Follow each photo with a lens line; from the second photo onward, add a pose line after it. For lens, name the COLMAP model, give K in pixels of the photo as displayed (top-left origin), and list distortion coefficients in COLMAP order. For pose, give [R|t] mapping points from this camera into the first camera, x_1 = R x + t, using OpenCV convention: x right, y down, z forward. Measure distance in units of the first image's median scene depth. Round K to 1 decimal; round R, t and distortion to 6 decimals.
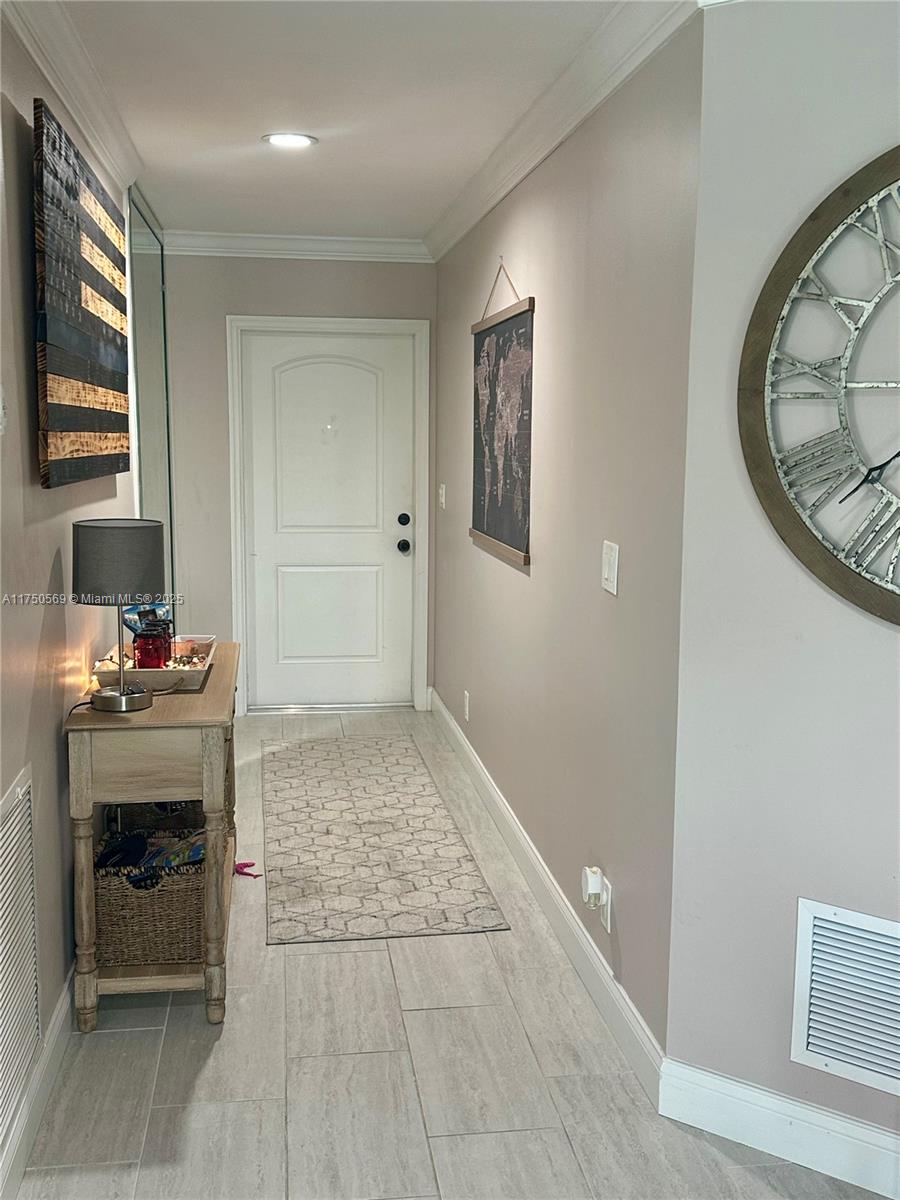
lens RADIAL K [[1275.4, 0, 466.4], [0, 1275.4, 605.2], [0, 0, 1]] dist [0.085571, 0.000000]
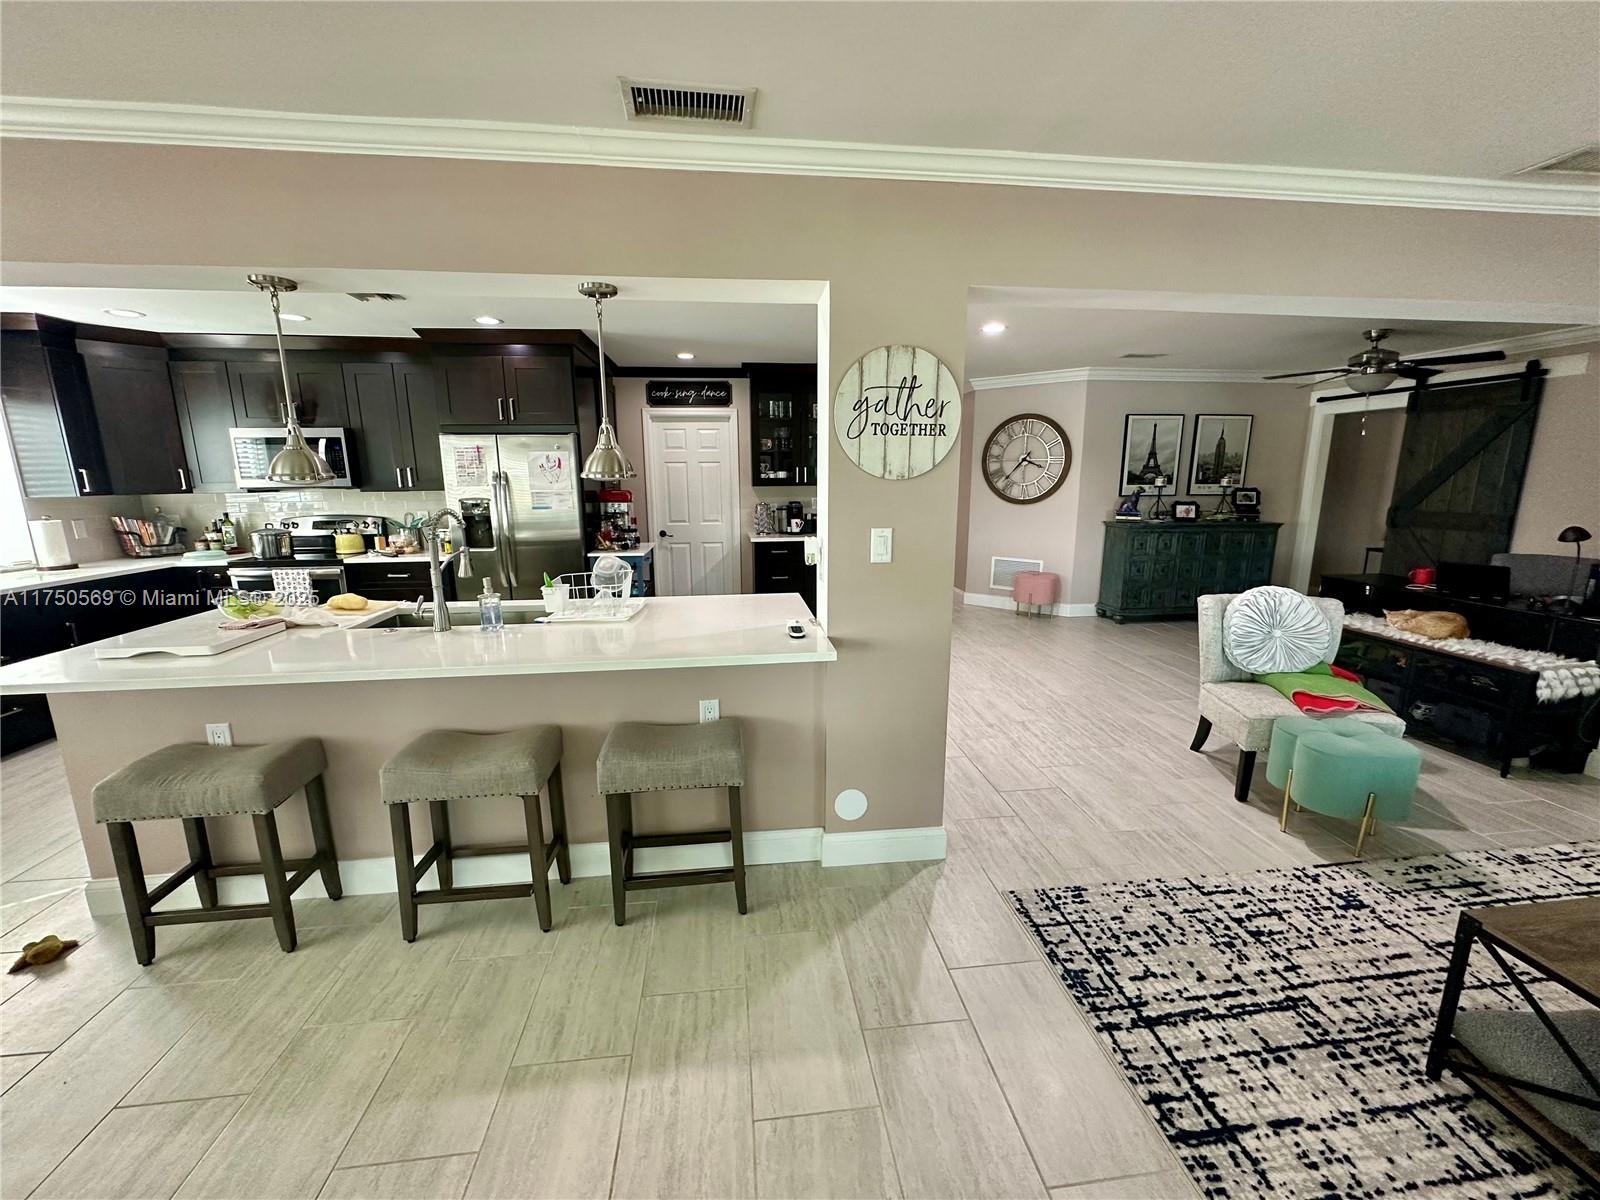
lens RADIAL K [[636.7, 0, 800.9], [0, 636.7, 601.3], [0, 0, 1]] dist [-0.003045, 0.000327]
pose [[0.999322, -0.007442, -0.036065, -0.325588], [0.009389, 0.998490, 0.054118, 0.193227], [0.035608, -0.054420, 0.997883, -1.233530]]
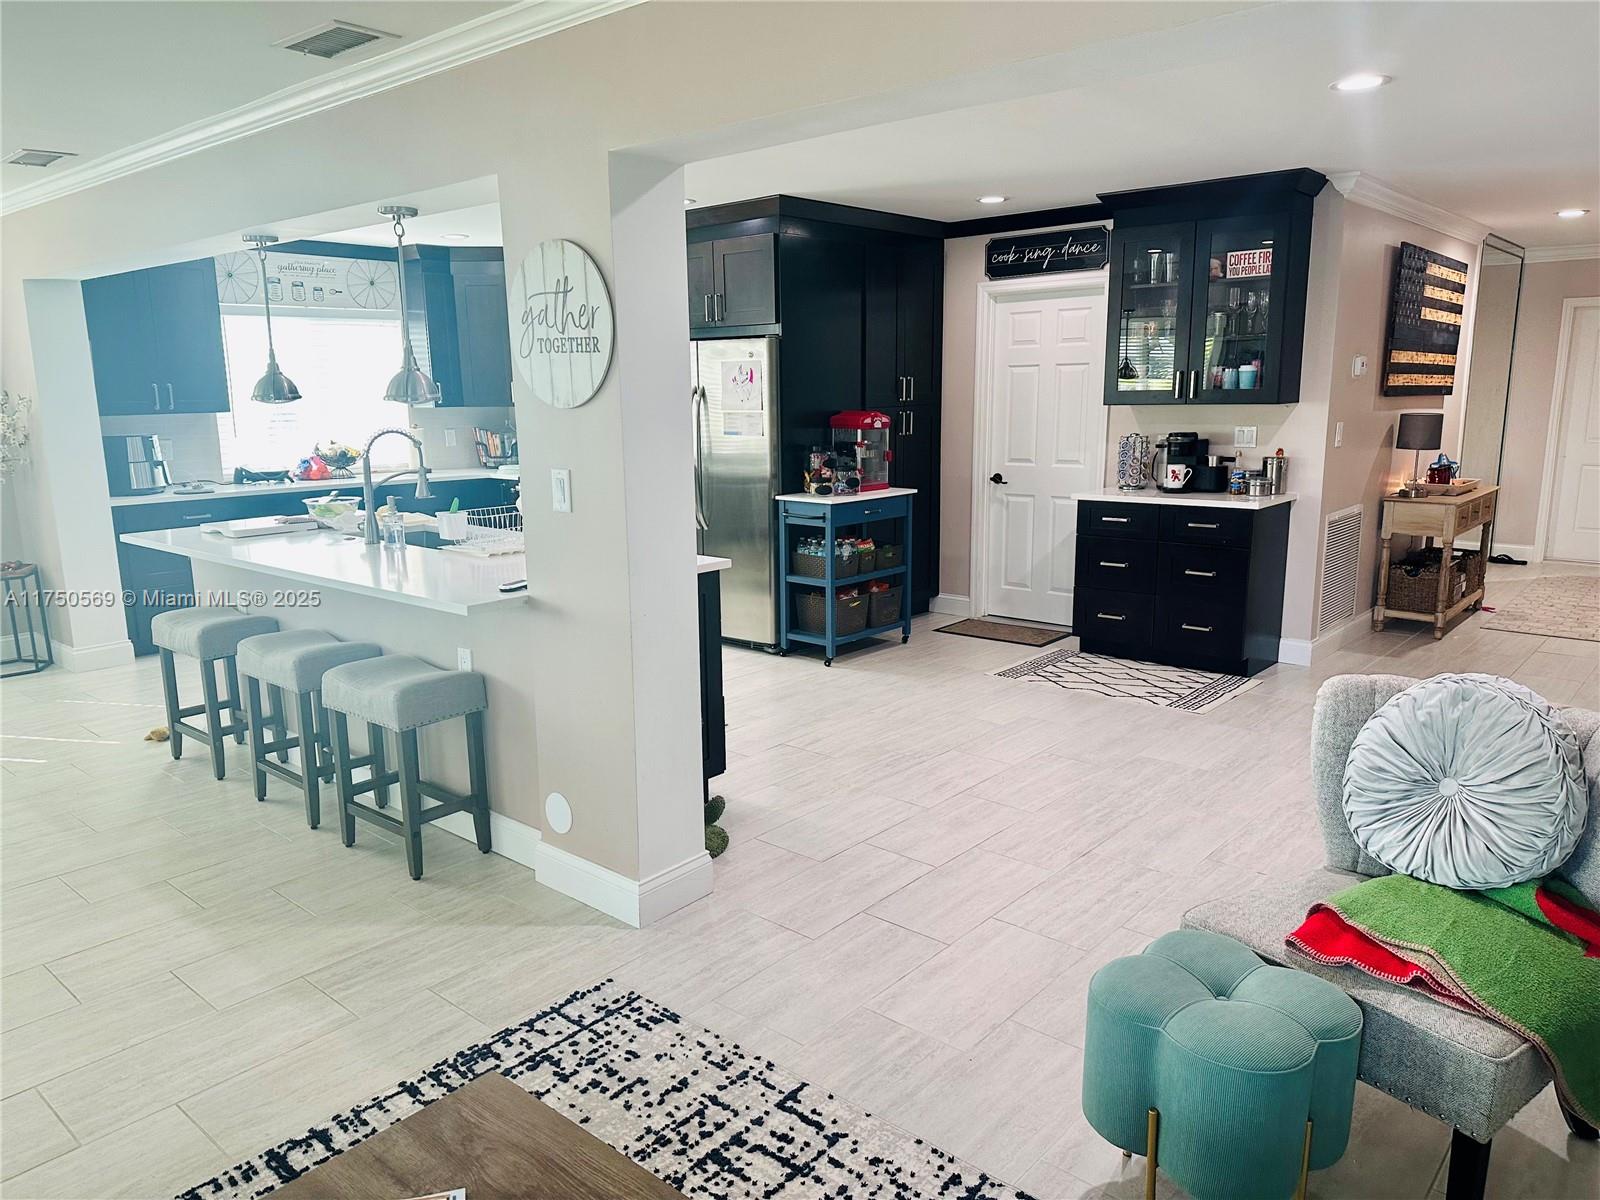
lens RADIAL K [[1119.1, 0, 795.1], [0, 1119.1, 605.3], [0, 0, 1]] dist [0.045618, -0.053227]
pose [[0.647012, 0.132947, -0.750800, 0.506722], [-0.090344, 0.991112, 0.097645, 0.160514], [0.757109, 0.004652, 0.653272, -1.041588]]
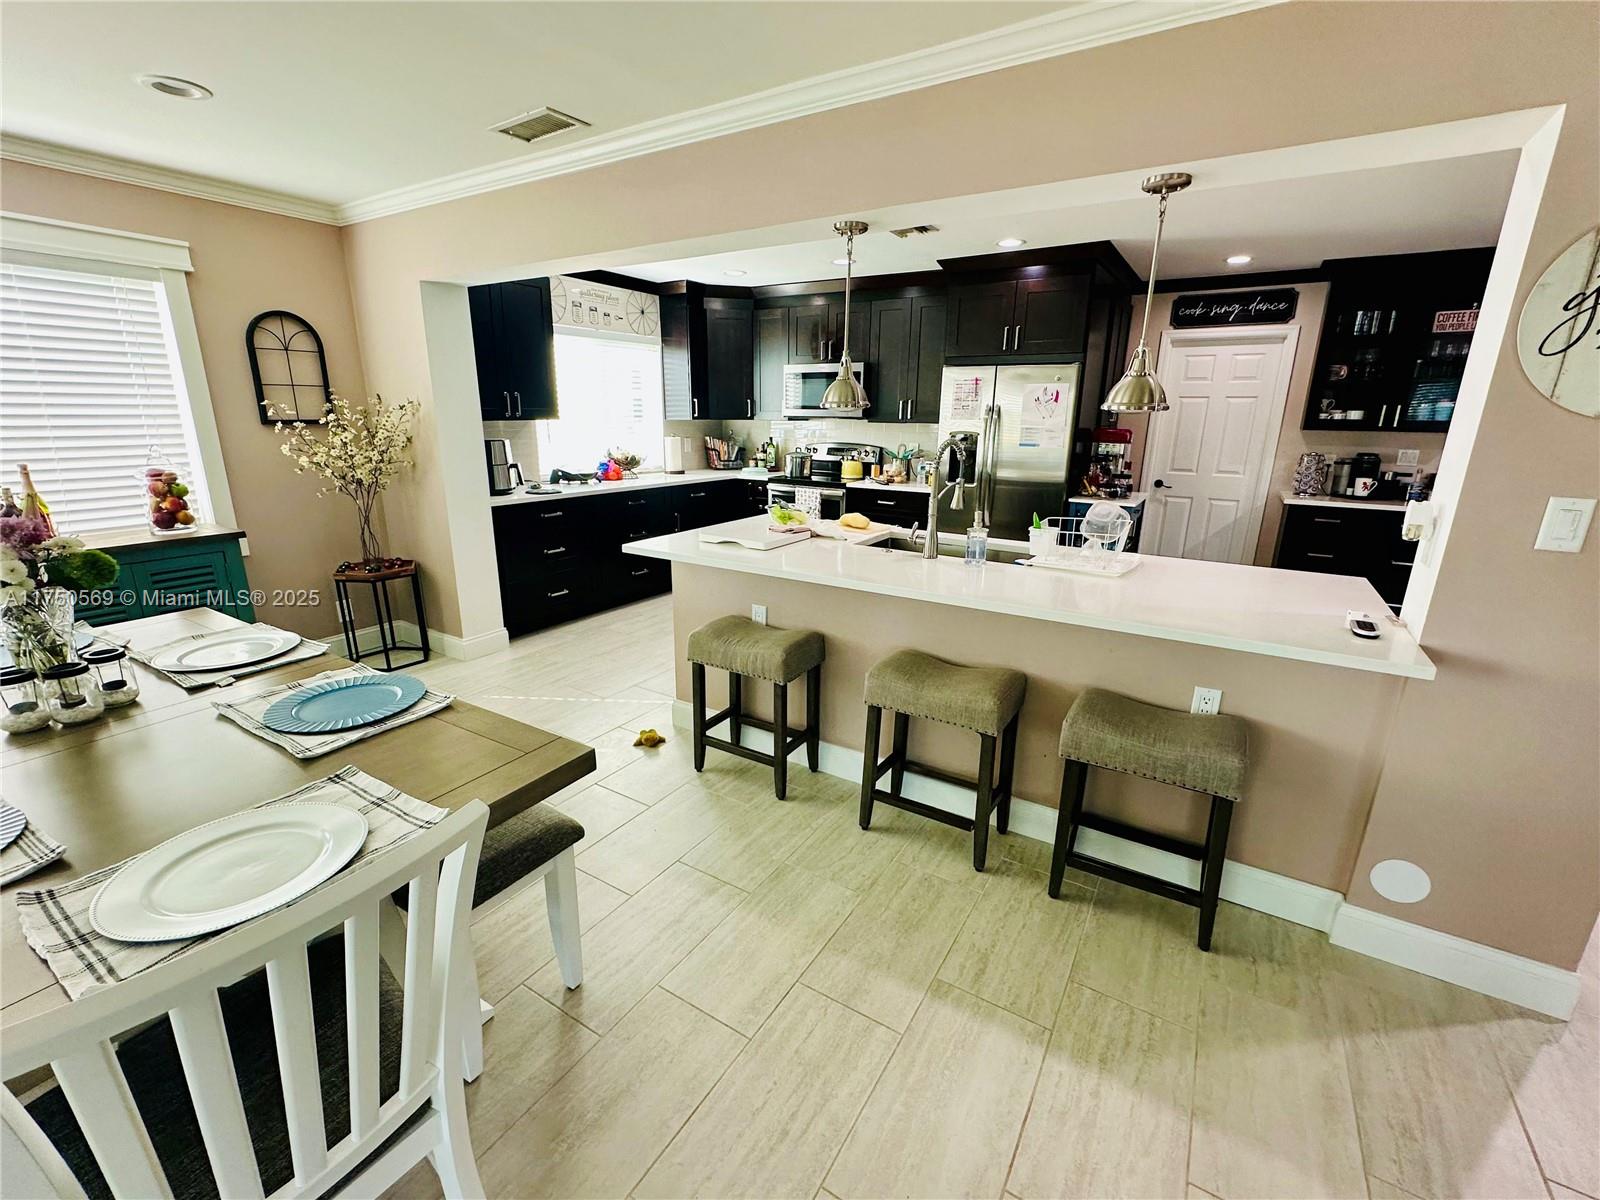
lens RADIAL K [[686.7, 0, 798.6], [0, 686.7, 603.2], [0, 0, 1]] dist [-0.004606, 0.000615]
pose [[0.758653, 0.177094, -0.626964, -0.356269], [-0.098426, 0.982456, 0.158407, 0.200673], [0.644017, -0.058466, 0.762774, -1.247524]]
